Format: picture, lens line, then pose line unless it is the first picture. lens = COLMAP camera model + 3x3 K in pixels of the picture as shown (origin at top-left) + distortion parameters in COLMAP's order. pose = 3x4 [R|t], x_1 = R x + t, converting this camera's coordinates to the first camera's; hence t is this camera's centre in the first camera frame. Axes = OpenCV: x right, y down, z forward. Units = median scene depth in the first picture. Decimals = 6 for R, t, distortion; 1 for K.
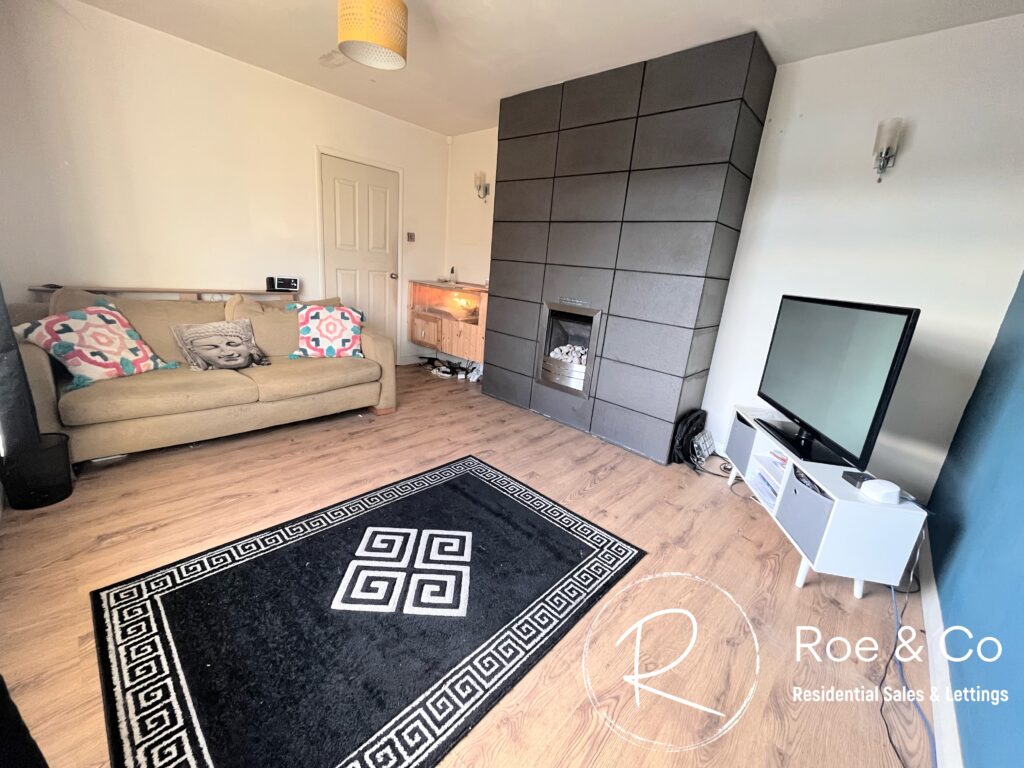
lens RADIAL K [[411.8, 0, 513.4], [0, 411.8, 380.8], [0, 0, 1]] dist [-0.001670, -0.000082]
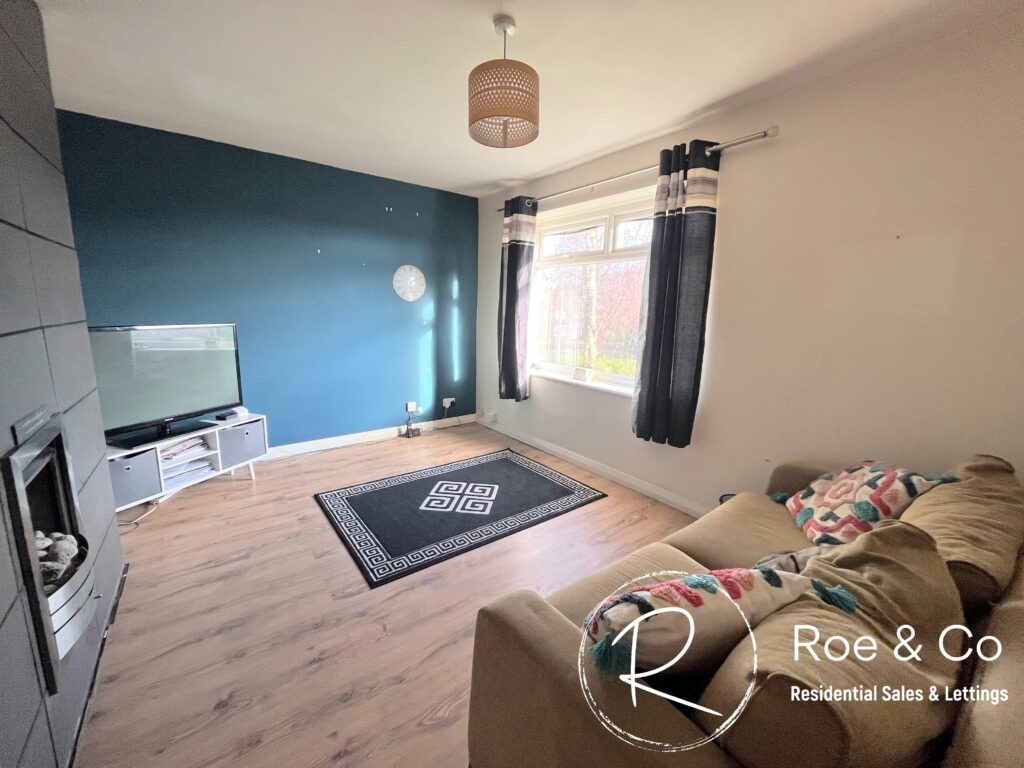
lens RADIAL K [[411.8, 0, 510.0], [0, 411.8, 382.2], [0, 0, 1]] dist [-0.001670, -0.000082]
pose [[-0.978745, -0.137073, 0.152544, -0.558559], [-0.055719, 0.893573, 0.445447, -0.672051], [-0.197368, 0.427480, -0.882217, 1.970044]]
